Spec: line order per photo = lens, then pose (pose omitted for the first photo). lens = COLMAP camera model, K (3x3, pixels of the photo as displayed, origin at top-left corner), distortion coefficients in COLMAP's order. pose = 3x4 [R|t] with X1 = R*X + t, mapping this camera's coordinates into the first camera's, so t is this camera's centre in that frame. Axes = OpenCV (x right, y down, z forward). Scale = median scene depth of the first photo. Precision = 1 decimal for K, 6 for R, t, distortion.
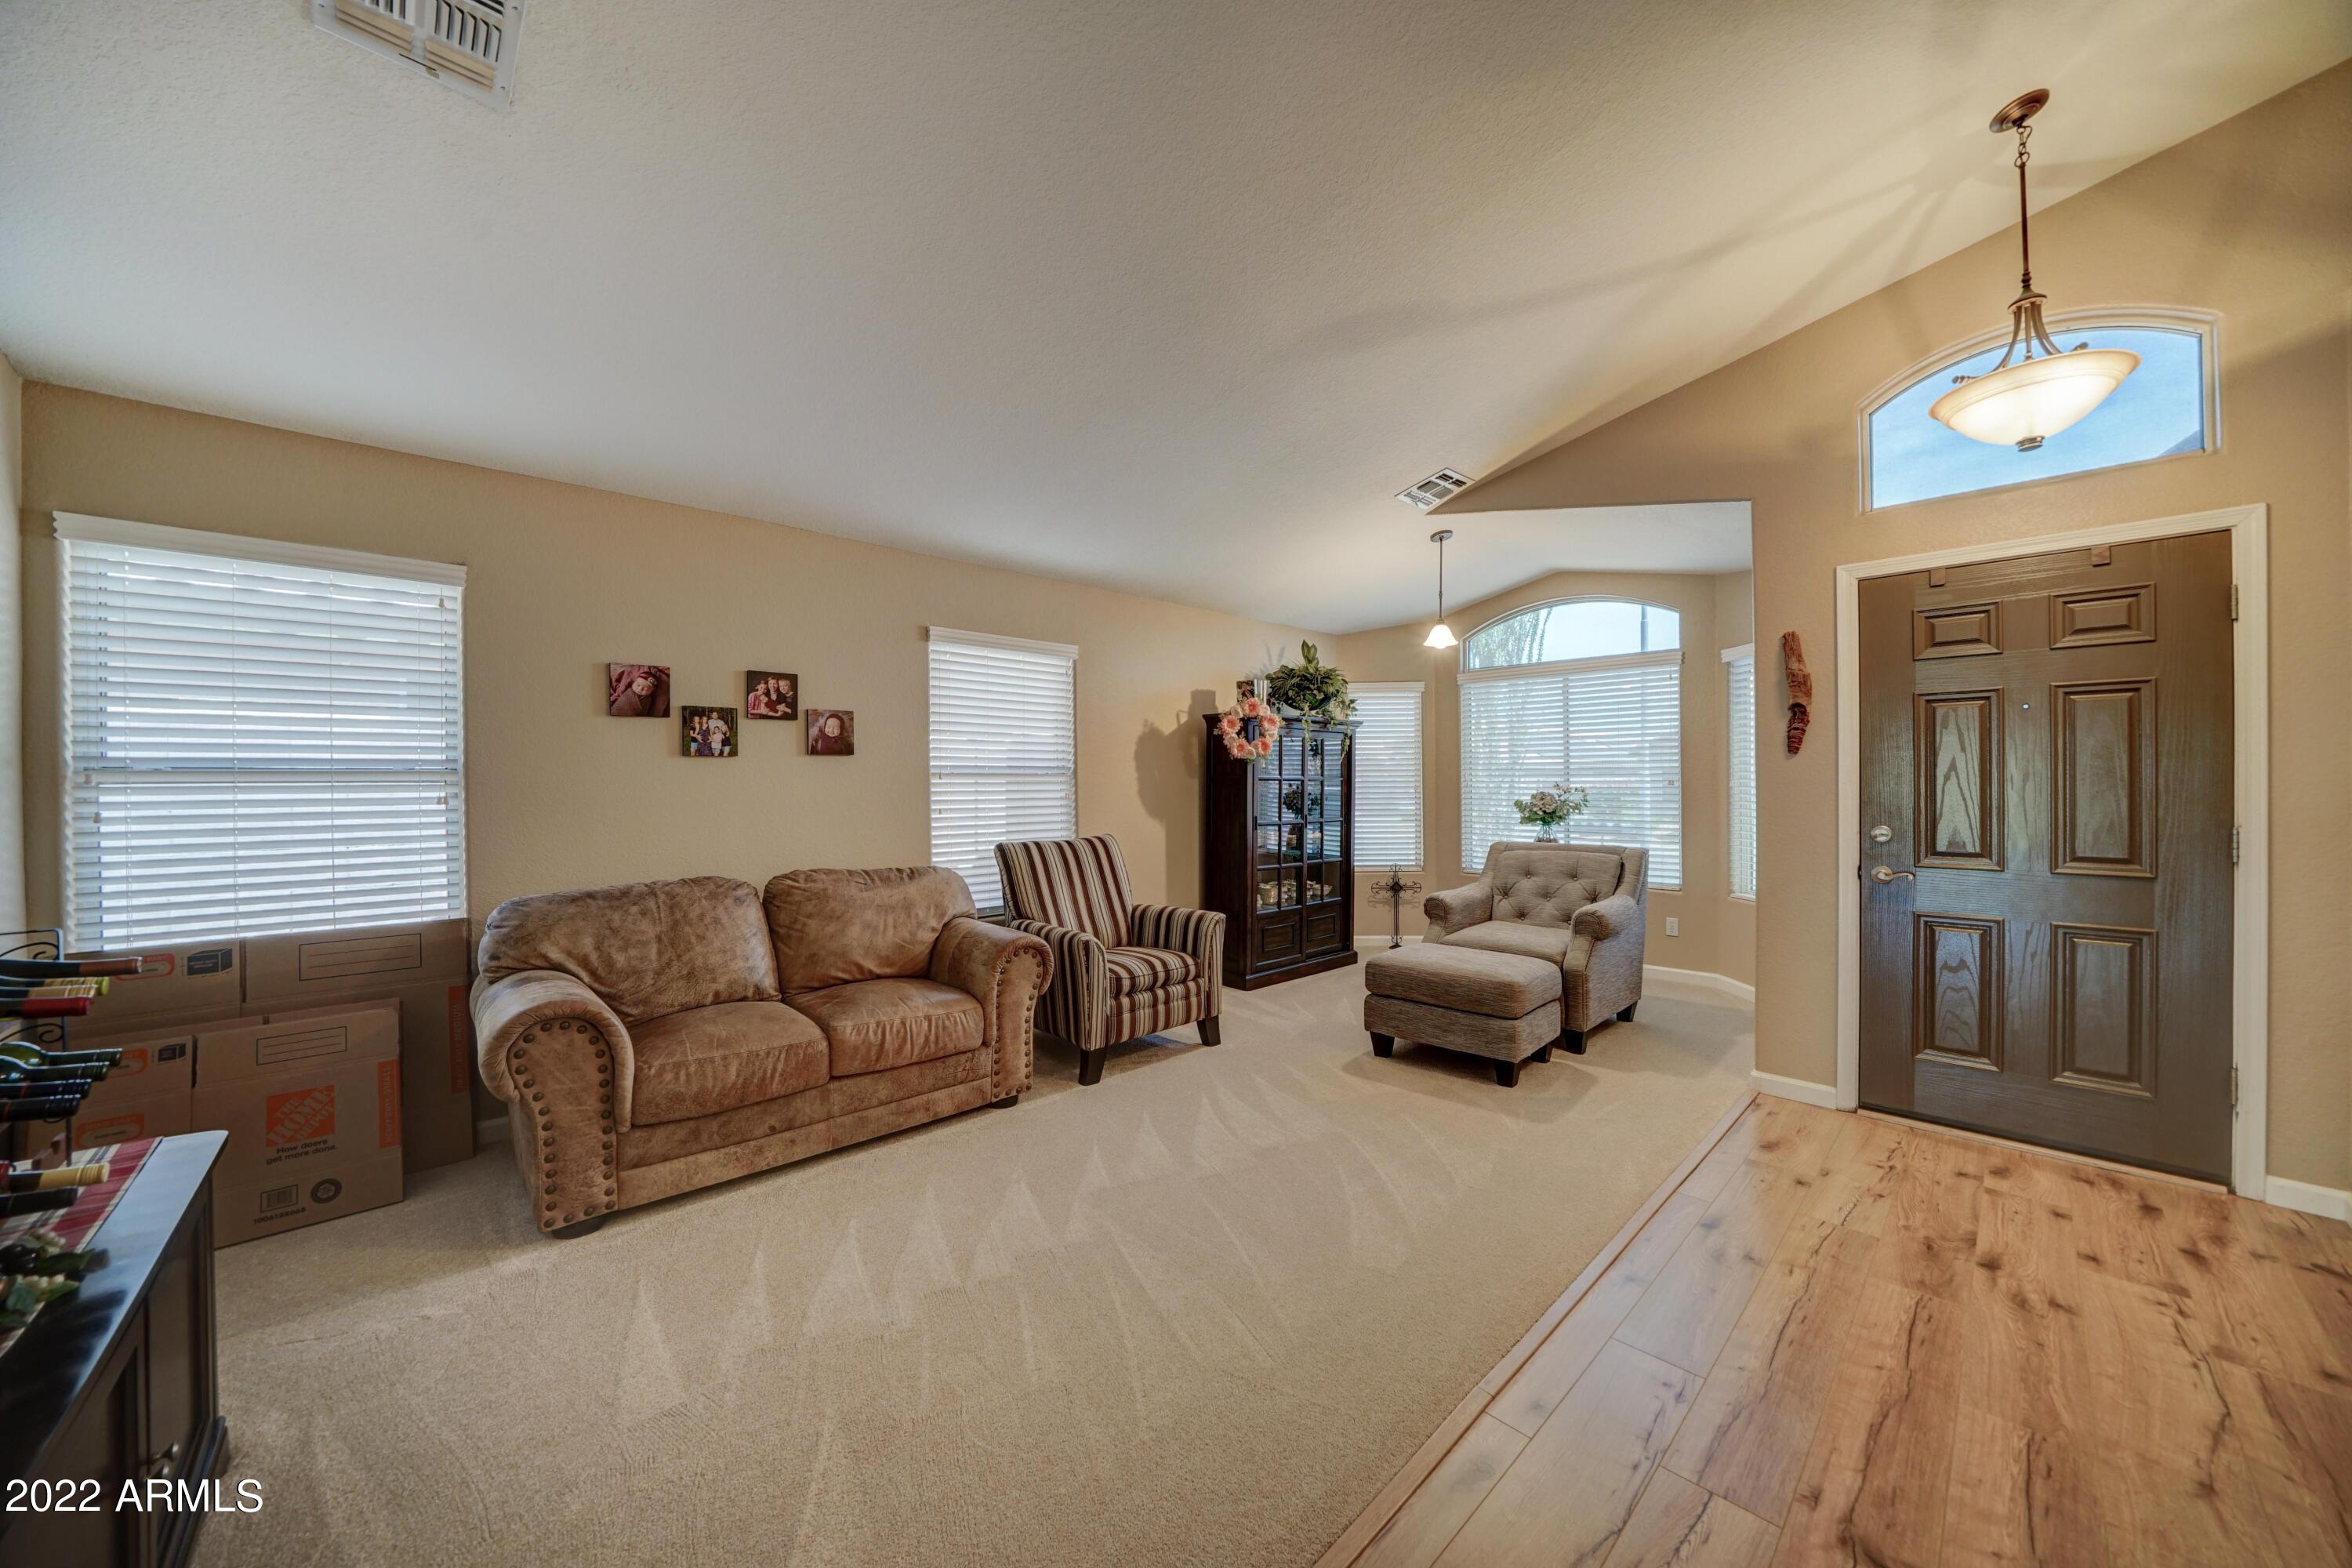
lens RADIAL K [[812.5, 0, 1163.5], [0, 812.5, 786.0], [0, 0, 1]] dist [-0.021258, 0.000880]
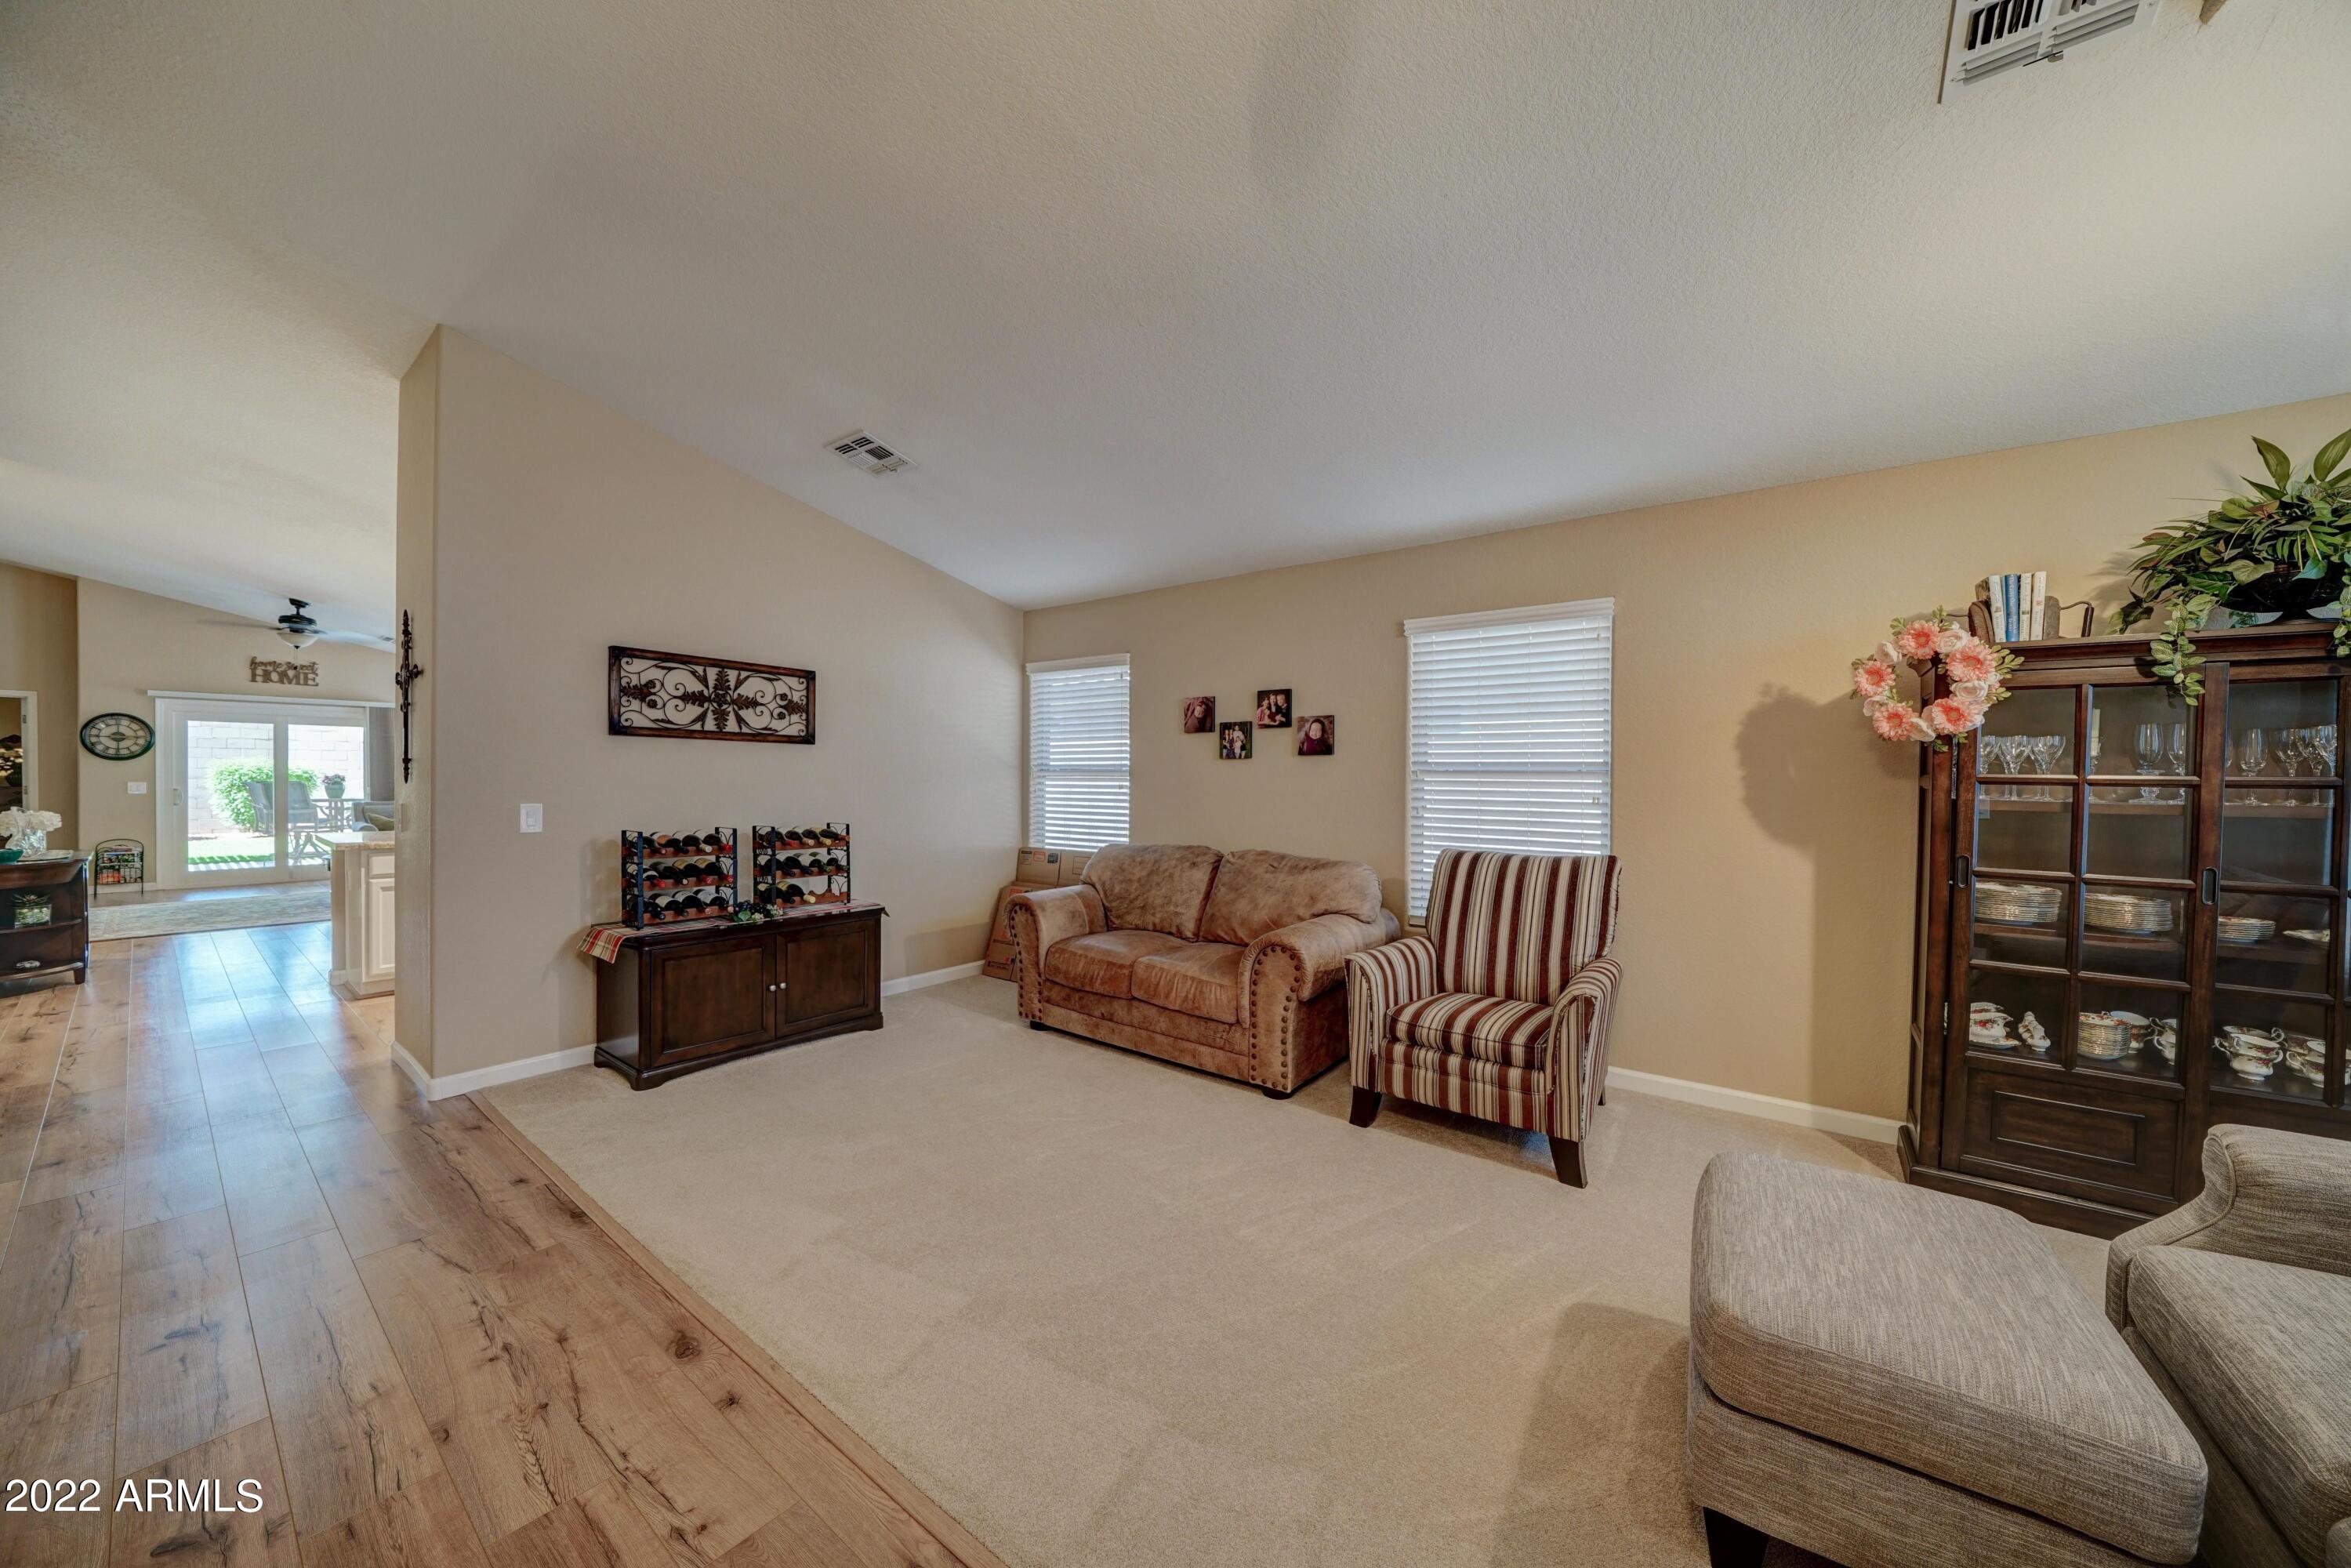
lens RADIAL K [[812.2, 0, 1173.5], [0, 812.2, 779.4], [0, 0, 1]] dist [-0.021258, 0.000880]
pose [[0.176552, 0.009019, -0.984250, 0.740357], [-0.011896, 0.999905, 0.007028, -0.010487], [0.984219, 0.010468, 0.176642, 0.651407]]
